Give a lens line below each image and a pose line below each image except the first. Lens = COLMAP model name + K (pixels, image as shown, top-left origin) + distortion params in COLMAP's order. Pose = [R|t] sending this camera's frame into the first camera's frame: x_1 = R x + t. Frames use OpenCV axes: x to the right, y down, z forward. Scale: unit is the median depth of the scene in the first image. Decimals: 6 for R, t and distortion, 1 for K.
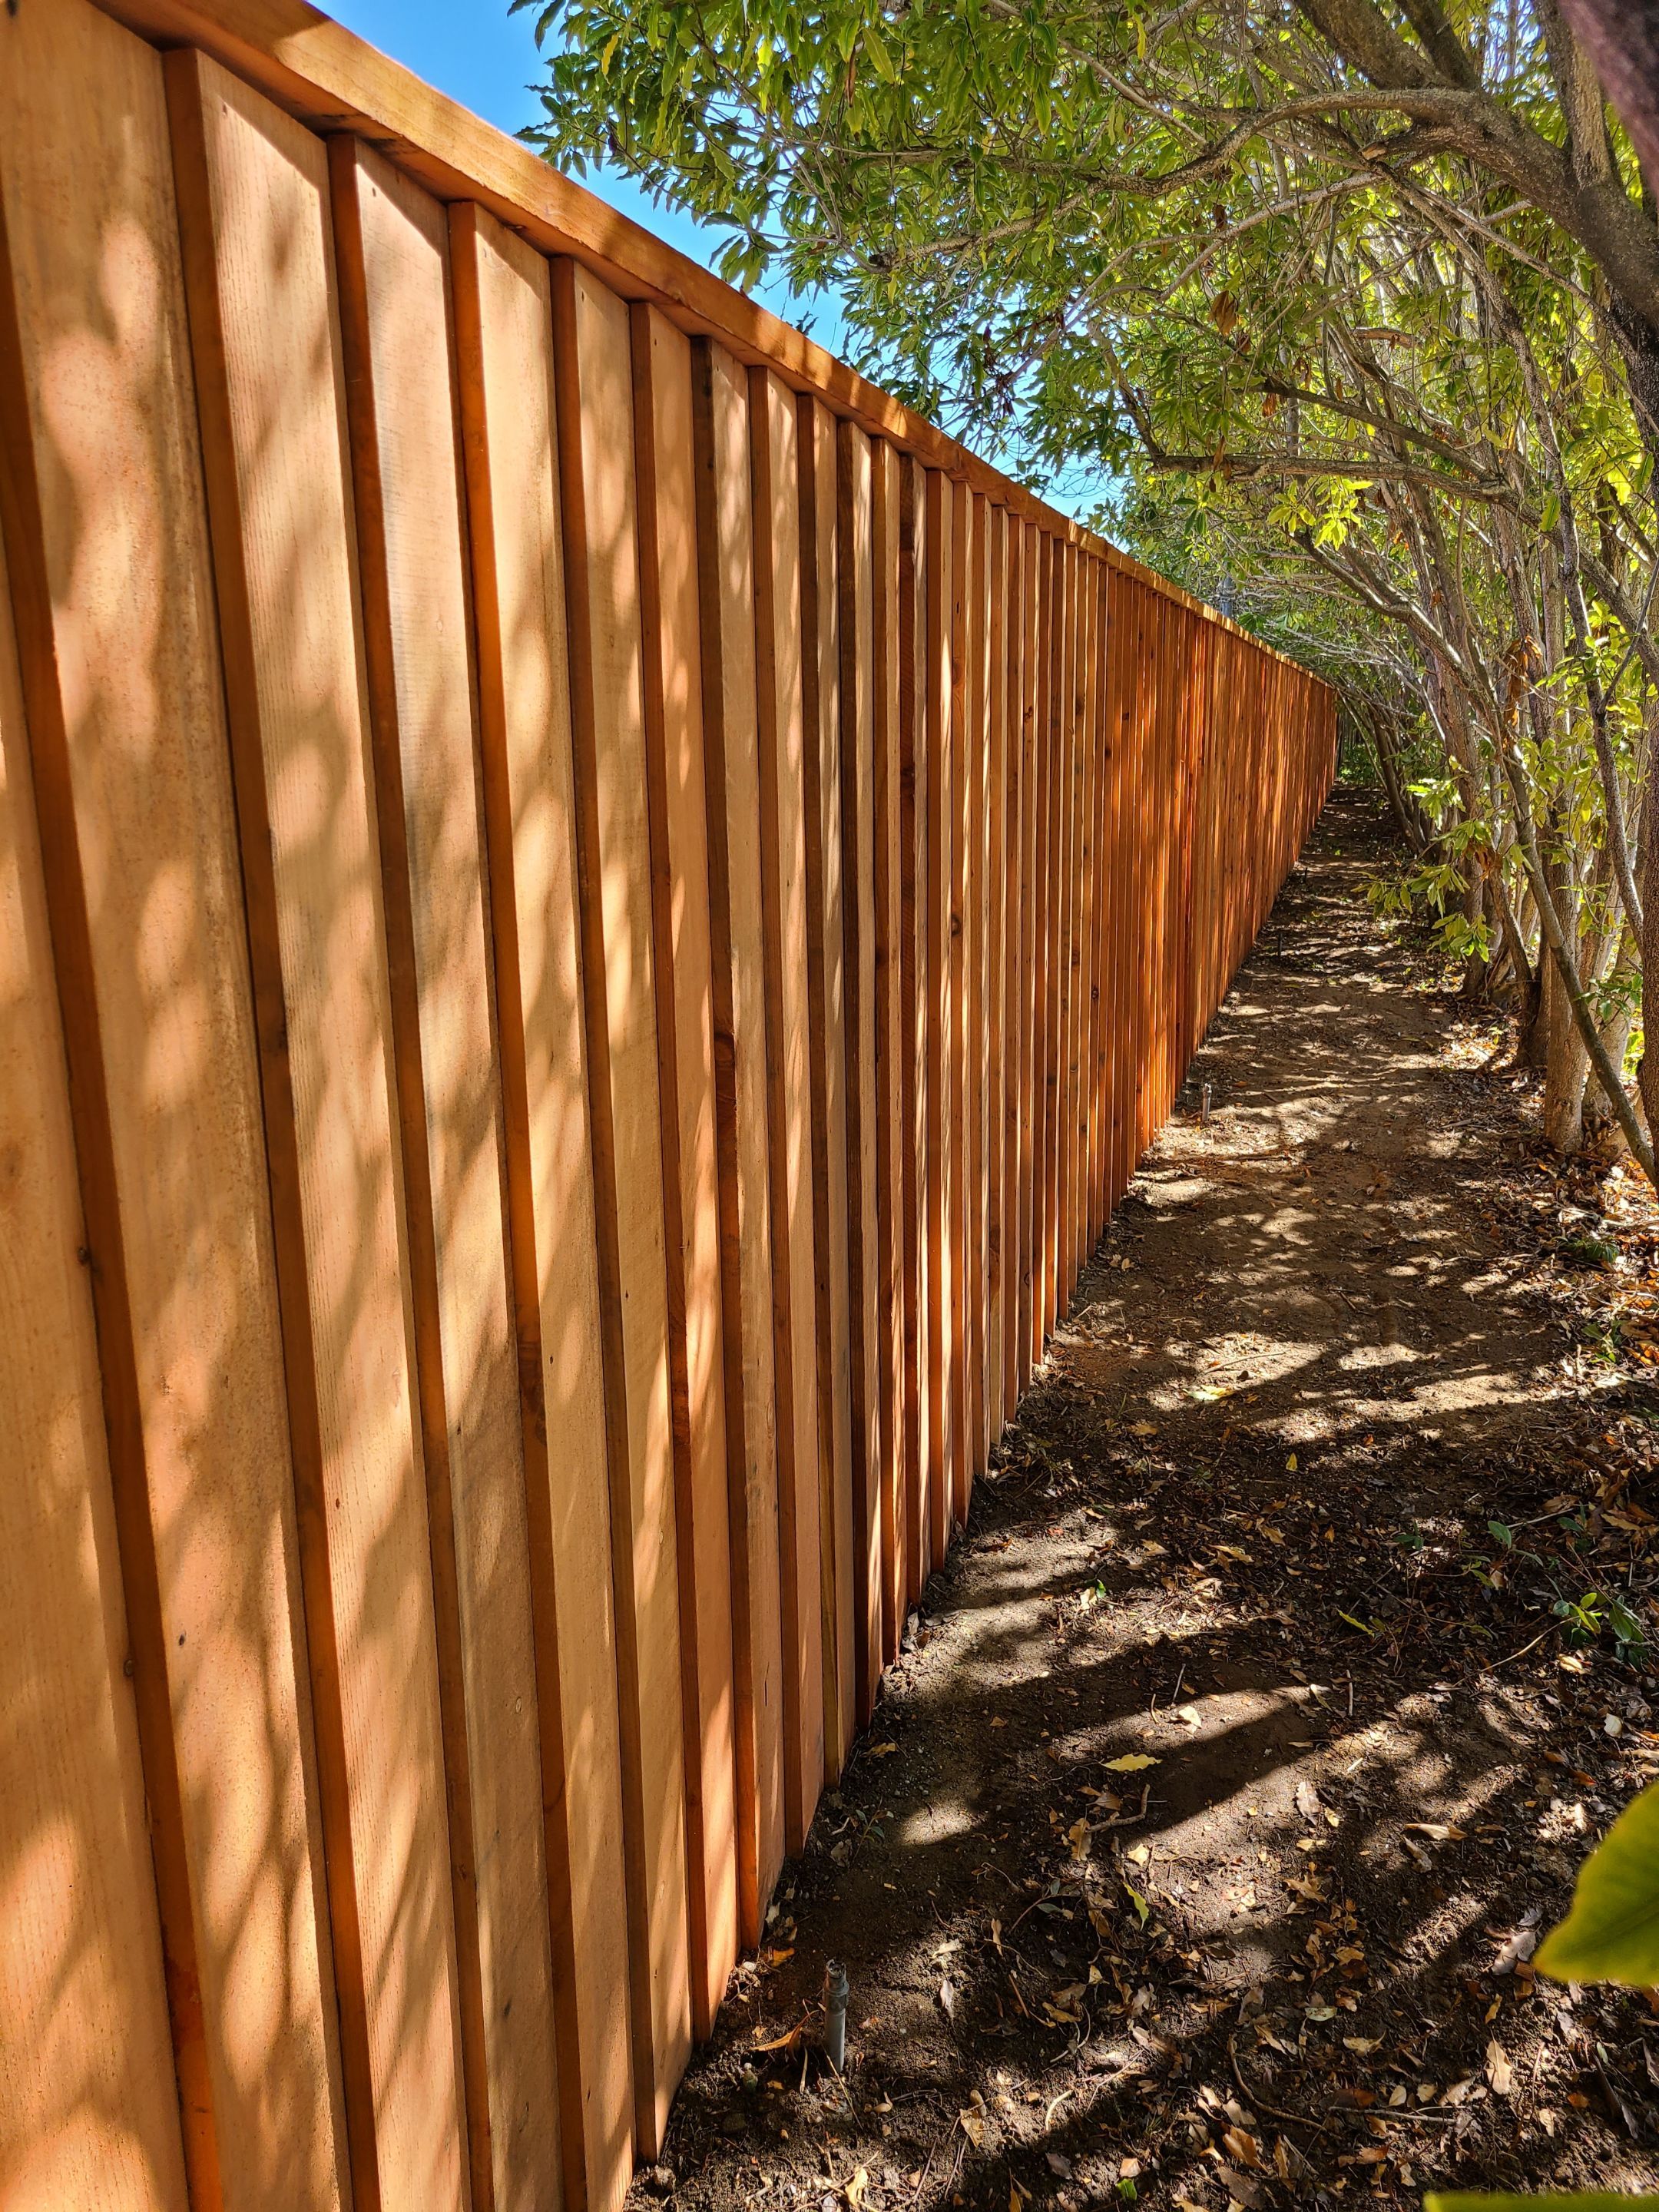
lens RADIAL K [[1688.3, 0, 817.6], [0, 1688.3, 1093.5], [0, 0, 1]] dist [0.040634, -0.027614]
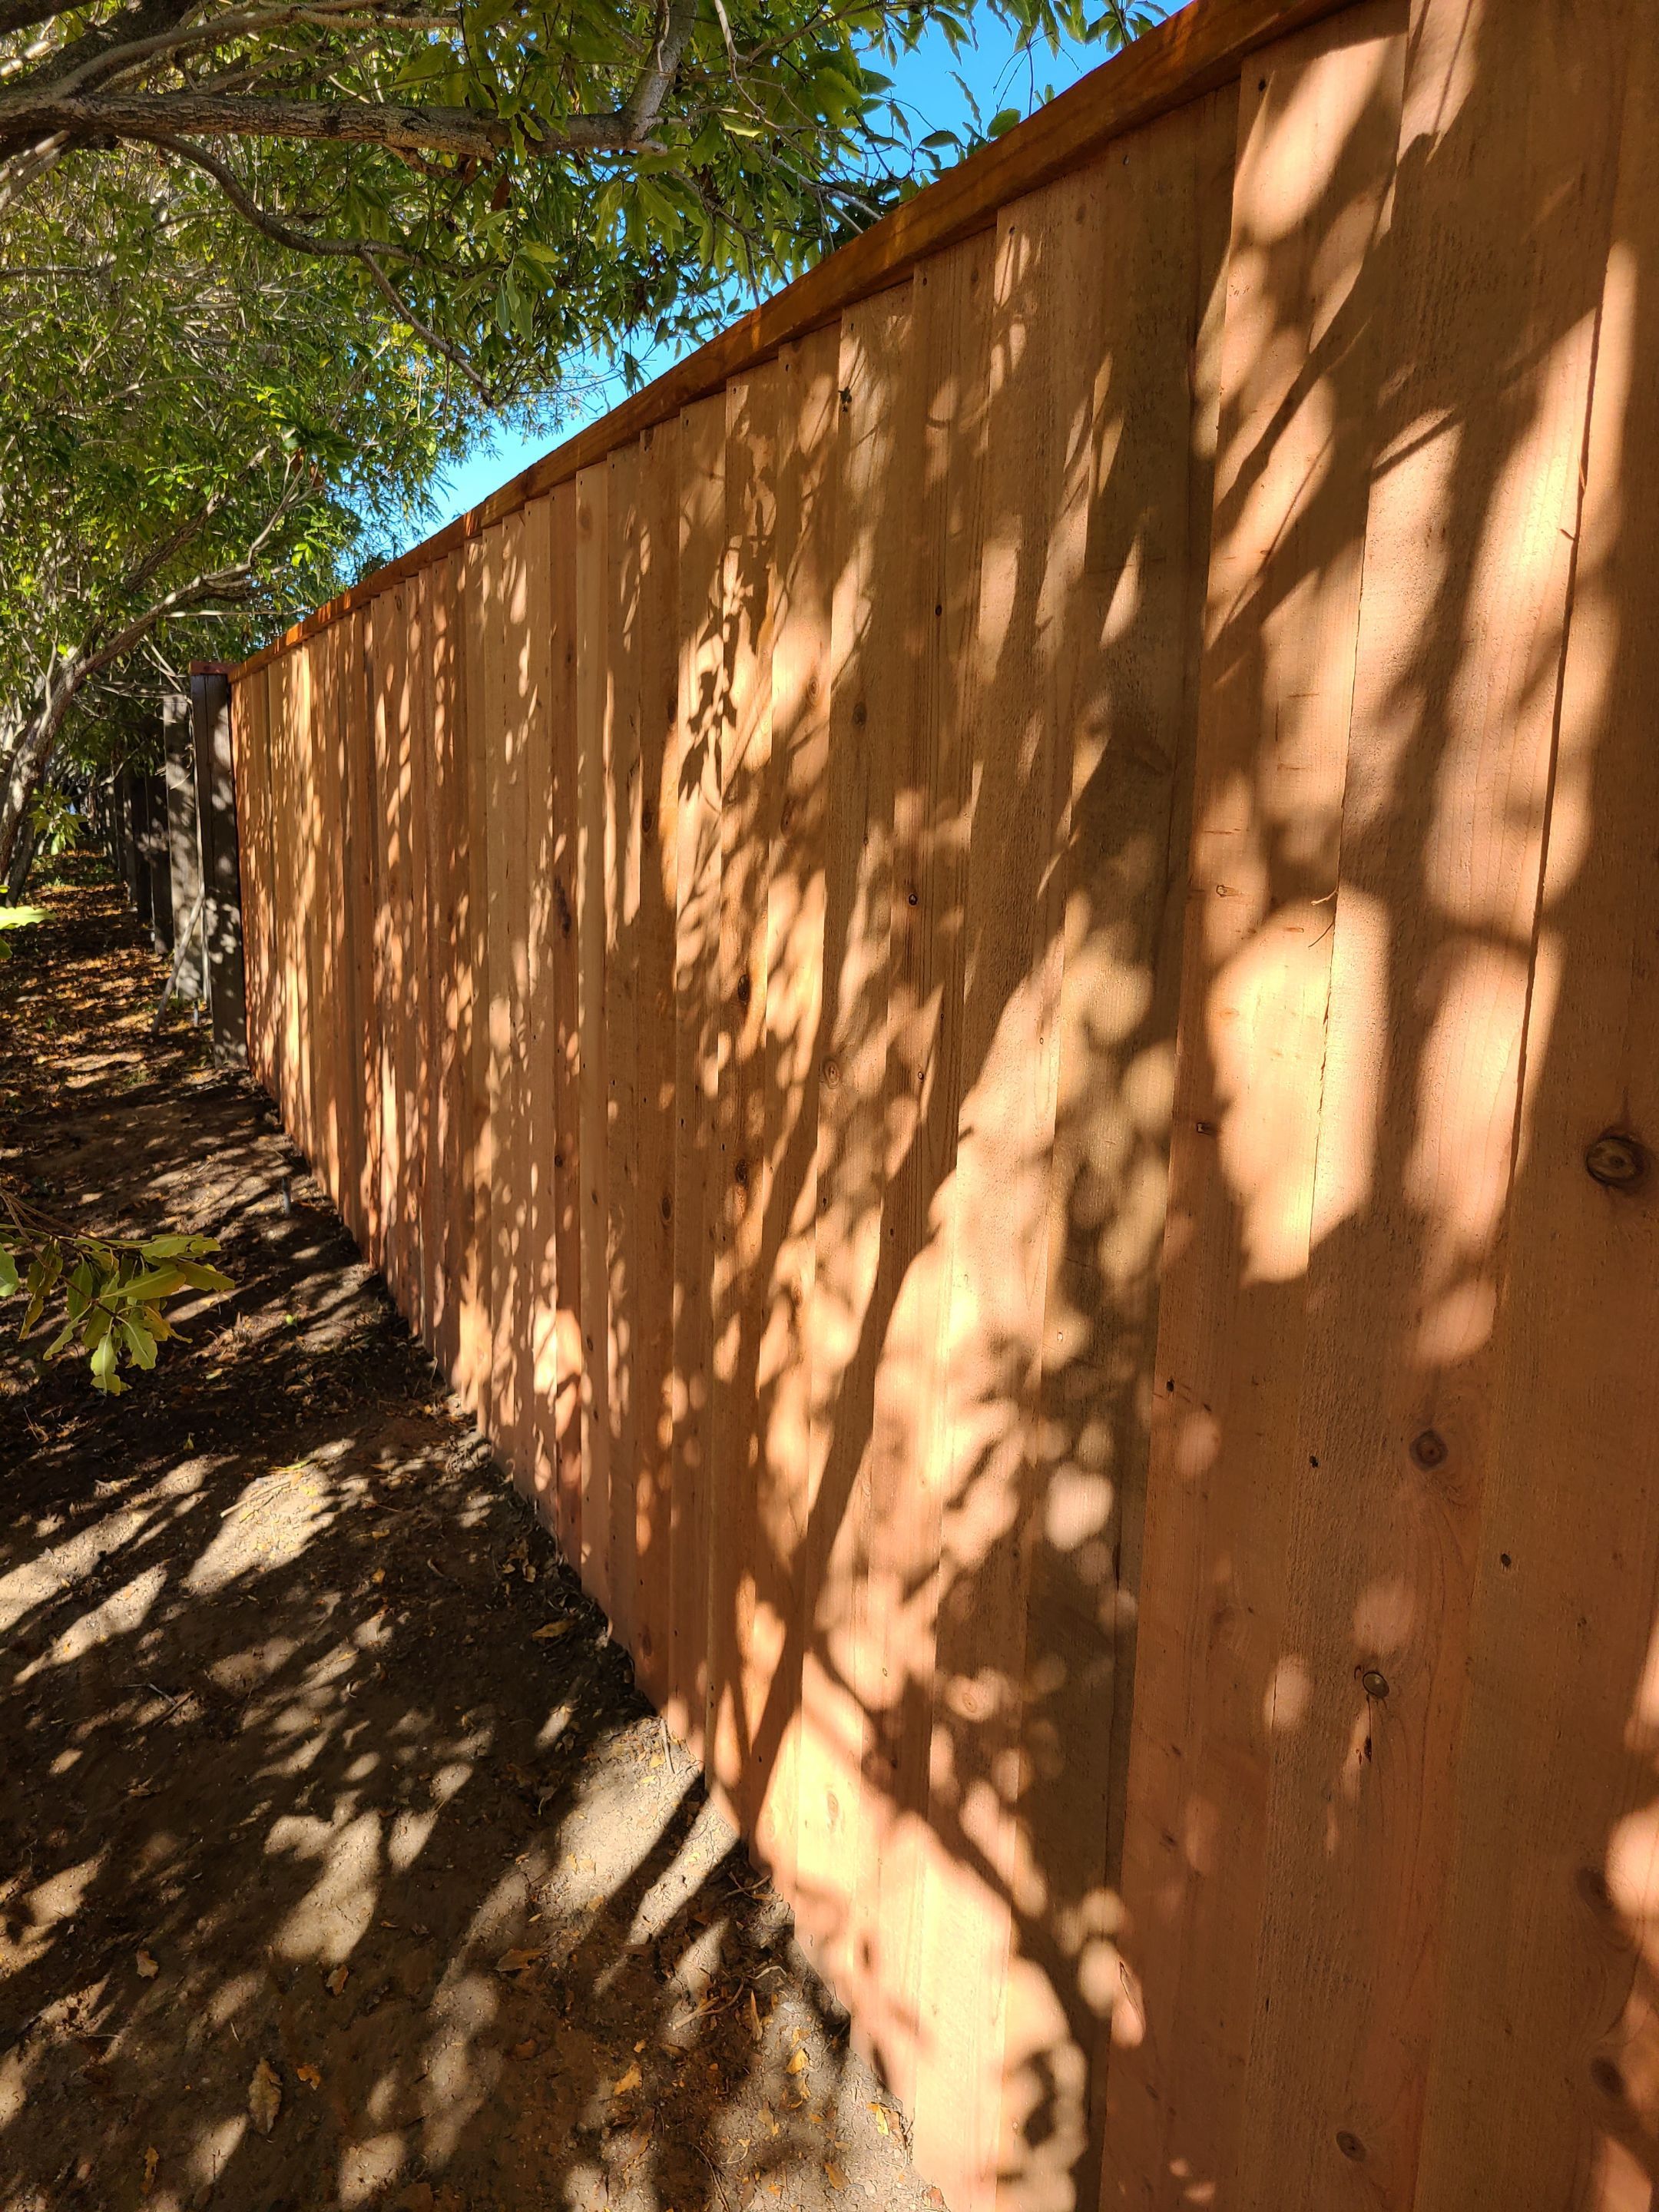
lens RADIAL K [[1688.3, 0, 817.6], [0, 1688.3, 1093.5], [0, 0, 1]] dist [0.040634, -0.027614]
pose [[-0.752862, 0.121407, -0.646885, 0.541567], [-0.140497, 0.930543, 0.338157, -0.338670], [0.643008, 0.345471, -0.683513, 1.599562]]
